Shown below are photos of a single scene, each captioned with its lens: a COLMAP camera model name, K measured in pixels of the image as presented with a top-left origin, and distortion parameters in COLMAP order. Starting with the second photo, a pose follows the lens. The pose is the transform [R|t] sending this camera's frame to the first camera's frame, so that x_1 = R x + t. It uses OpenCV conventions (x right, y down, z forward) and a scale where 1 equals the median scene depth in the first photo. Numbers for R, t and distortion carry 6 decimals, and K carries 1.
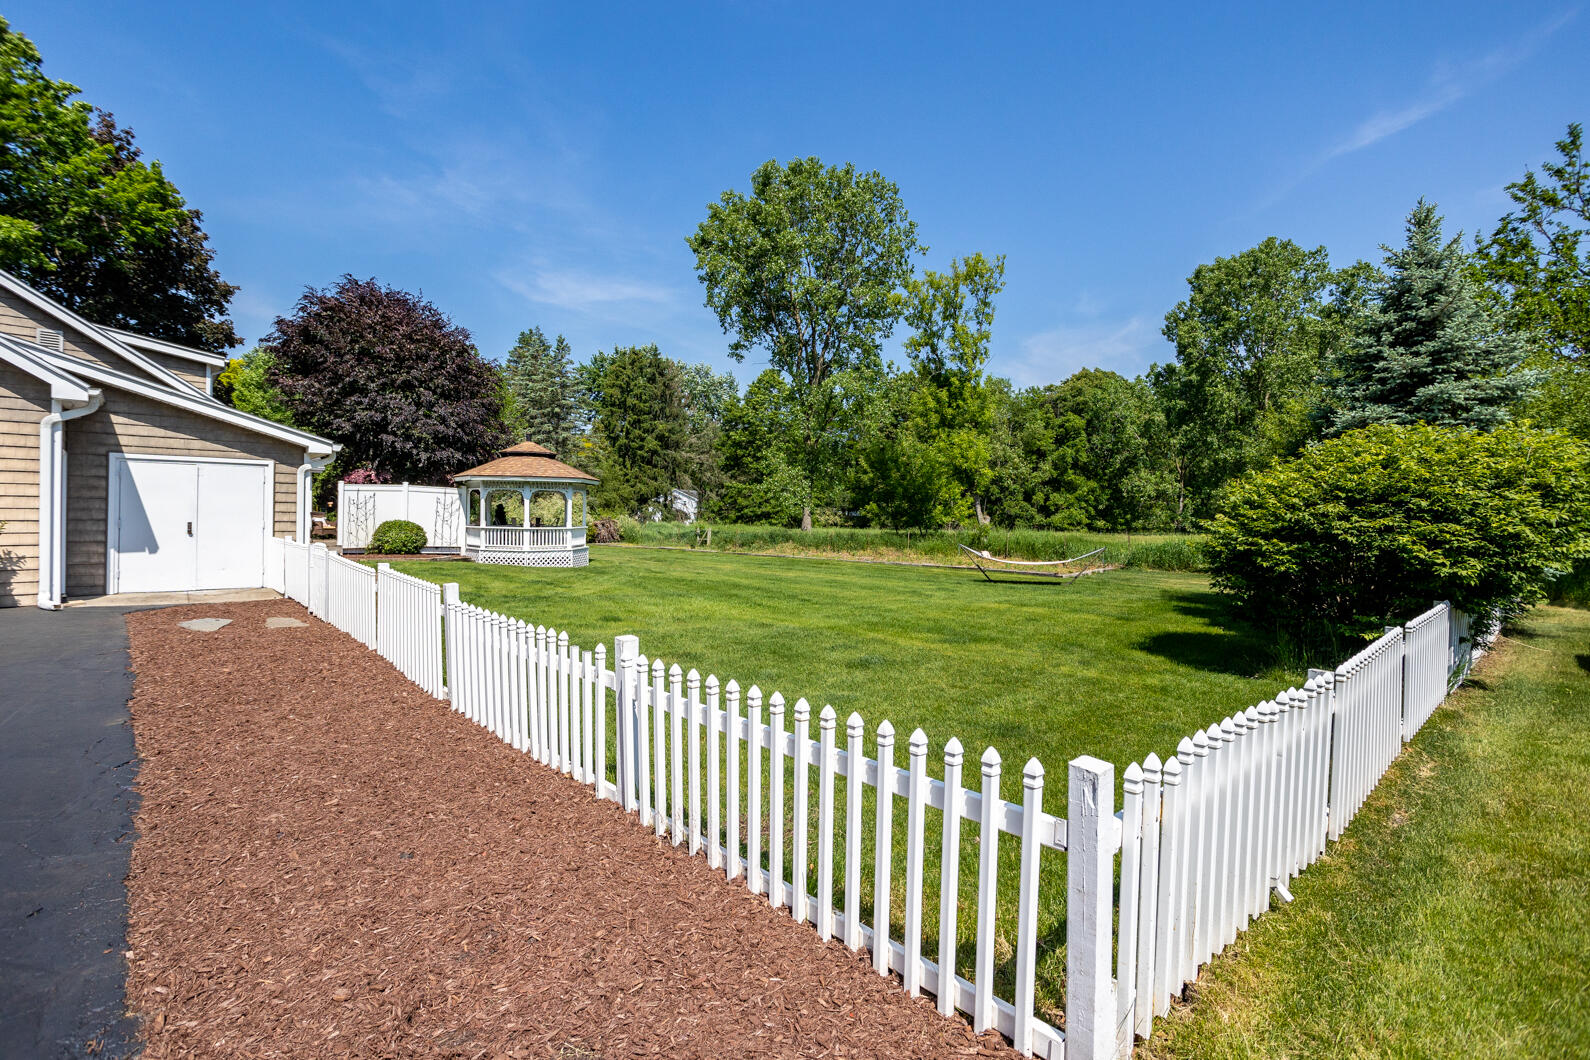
lens RADIAL K [[765.3, 0, 786.3], [0, 765.3, 520.5], [0, 0, 1]] dist [-0.035823, 0.020031]
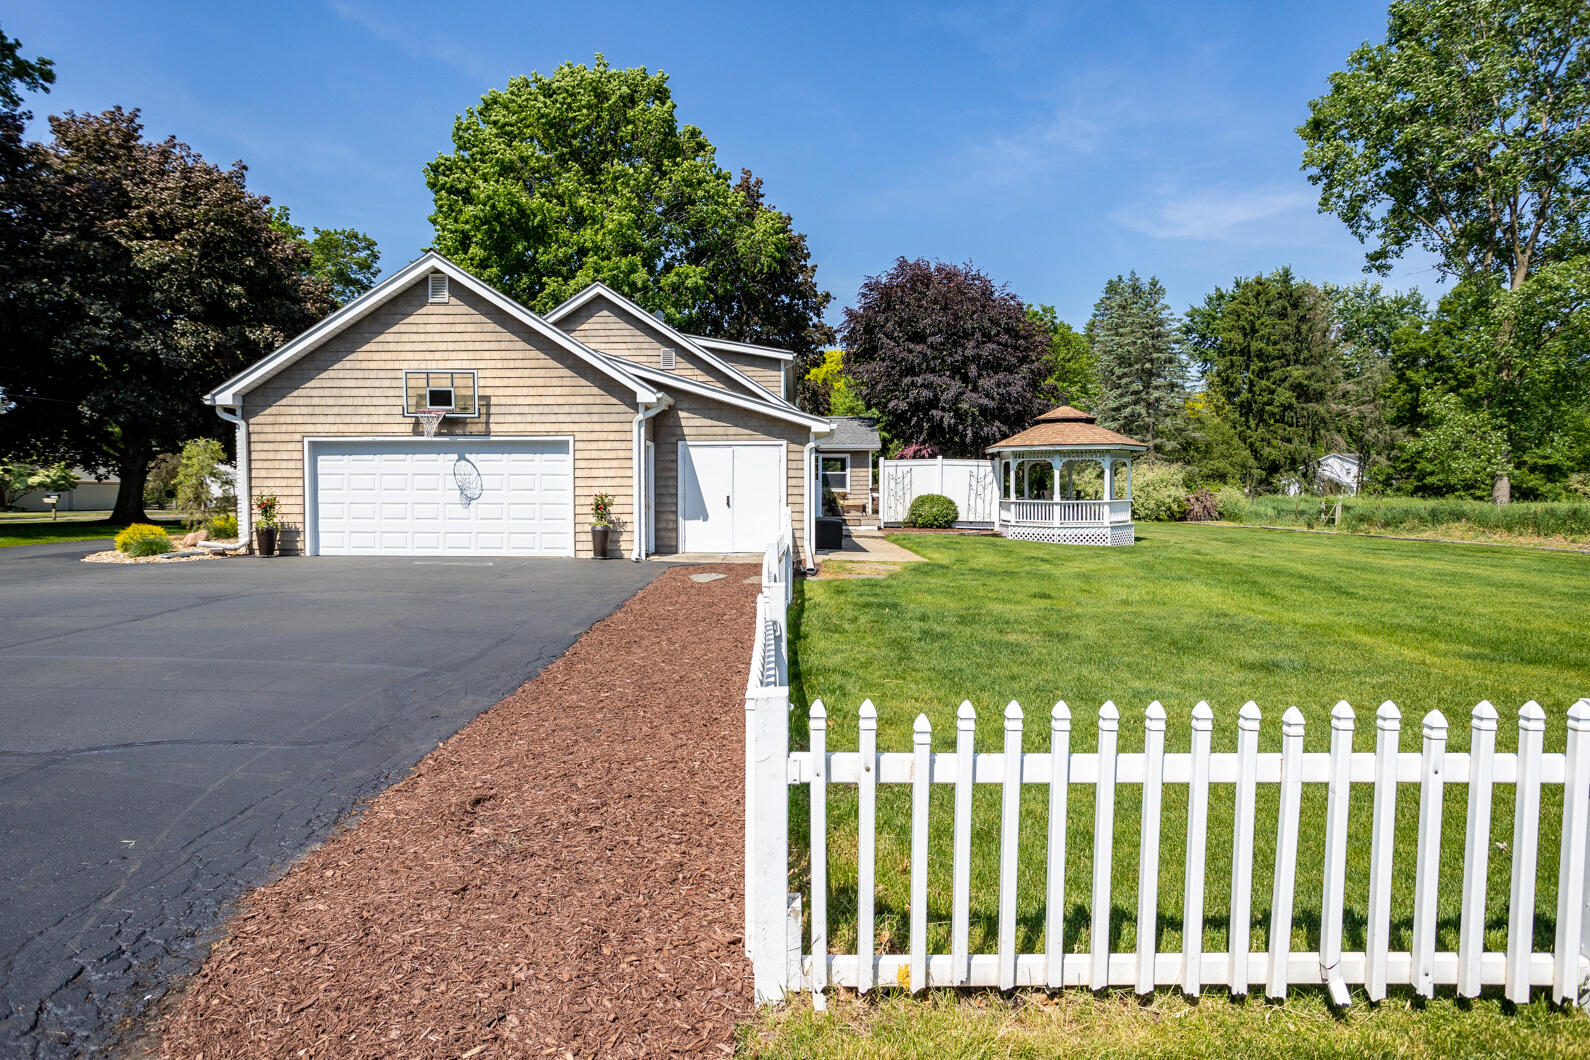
lens RADIAL K [[872.6, 0, 800.8], [0, 872.6, 521.4], [0, 0, 1]] dist [-0.040458, 0.028002]
pose [[0.756048, 0.008795, -0.654457, 0.094175], [0.009532, 0.999656, 0.024446, 0.004607], [0.654447, -0.024721, 0.755704, 0.009439]]
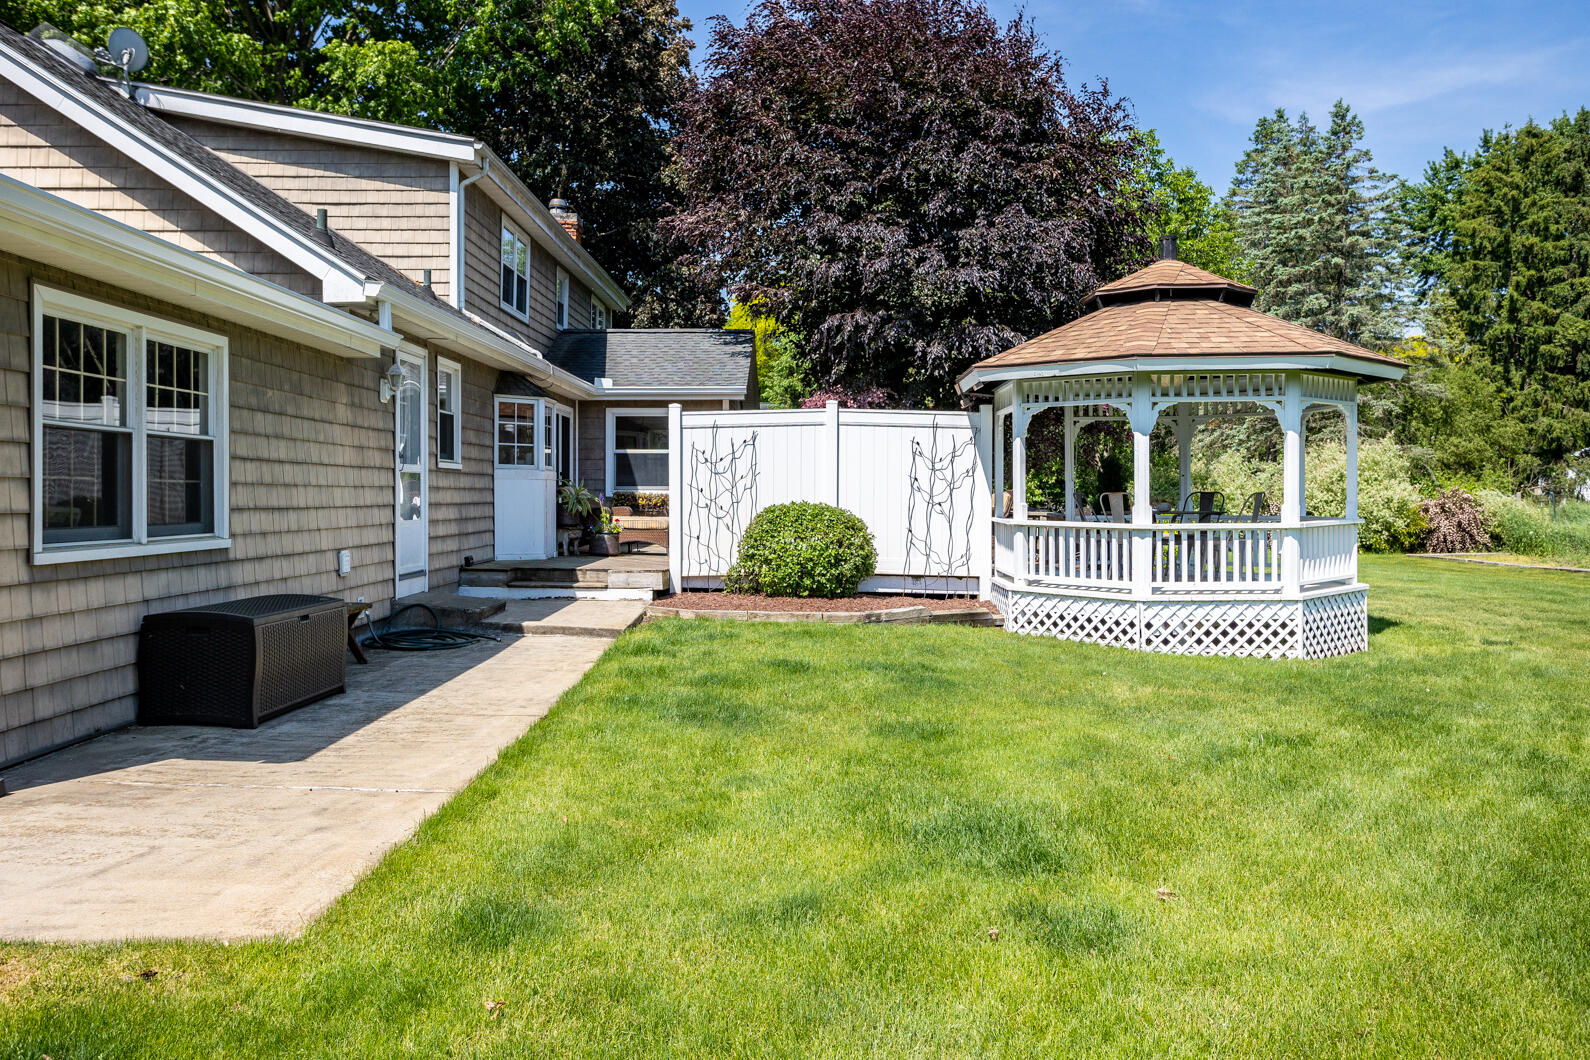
lens RADIAL K [[1238.8, 0, 785.2], [0, 1238.8, 506.4], [0, 0, 1]] dist [0.019256, 0.027575]
pose [[0.743568, -0.004605, -0.668644, -0.092121], [0.007715, 0.999969, 0.001693, 0.000214], [0.668616, -0.006417, 0.743581, 0.445708]]
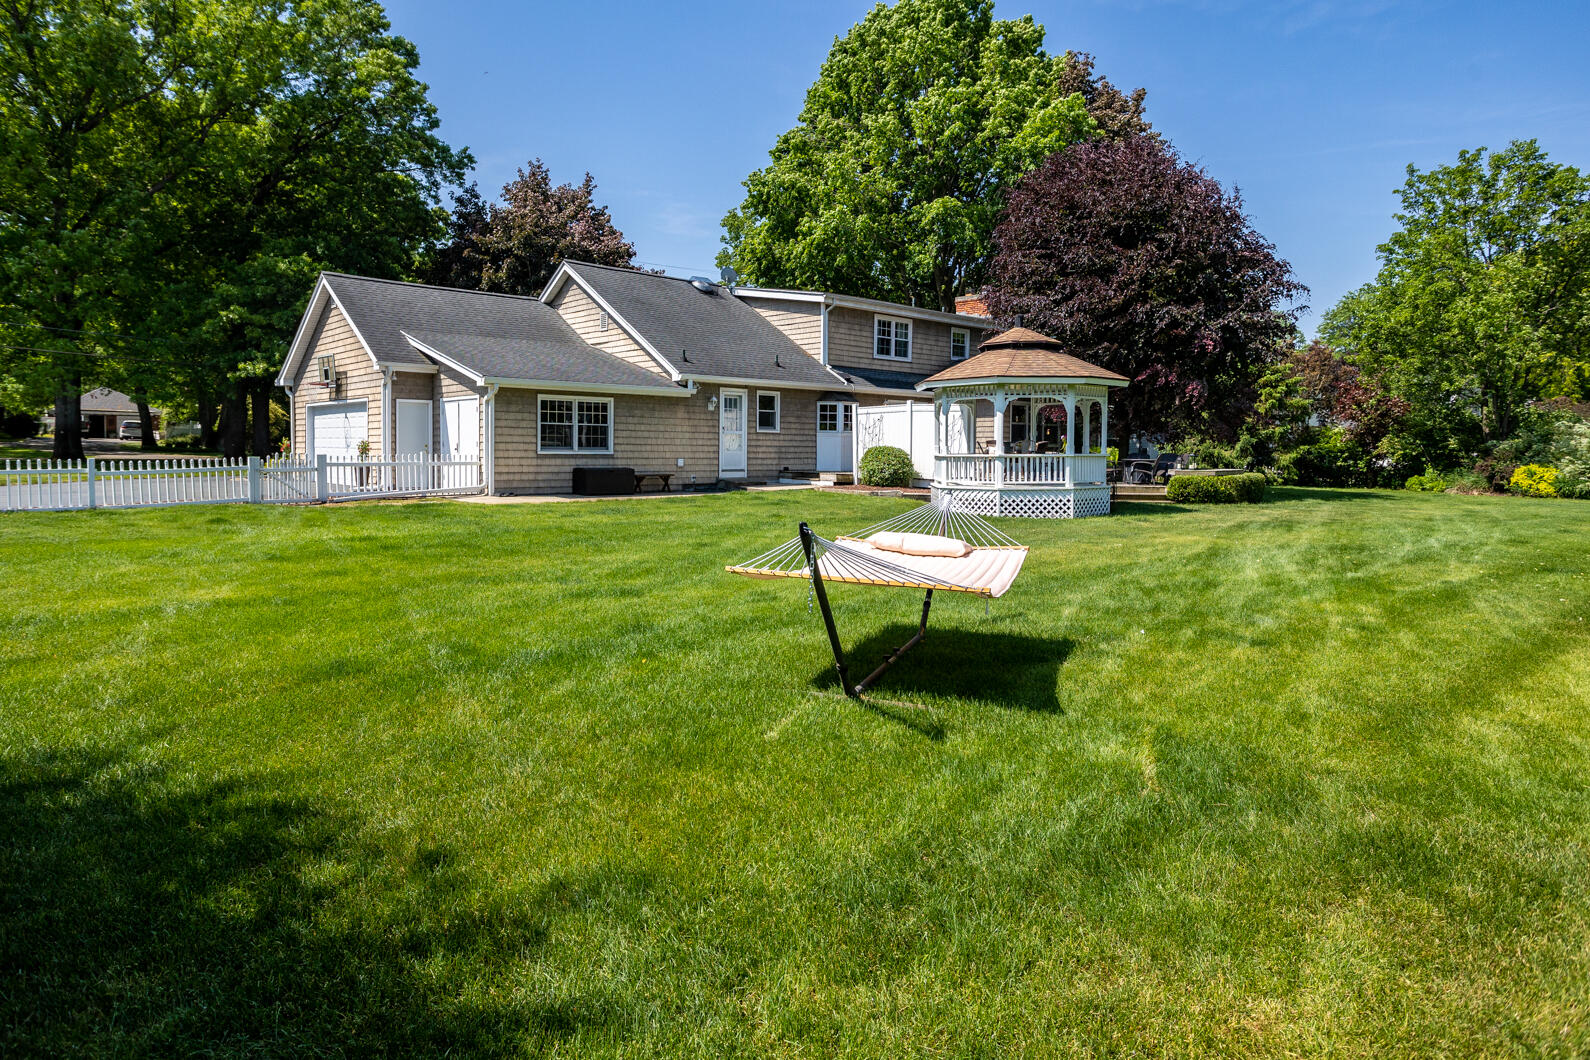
lens RADIAL K [[982.1, 0, 795.8], [0, 982.1, 531.2], [0, 0, 1]] dist [-0.004467, -0.000949]
pose [[0.019635, 0.069330, -0.997401, 0.497545], [-0.007264, 0.997576, 0.069200, 0.016306], [0.999781, 0.005887, 0.020091, 0.723979]]
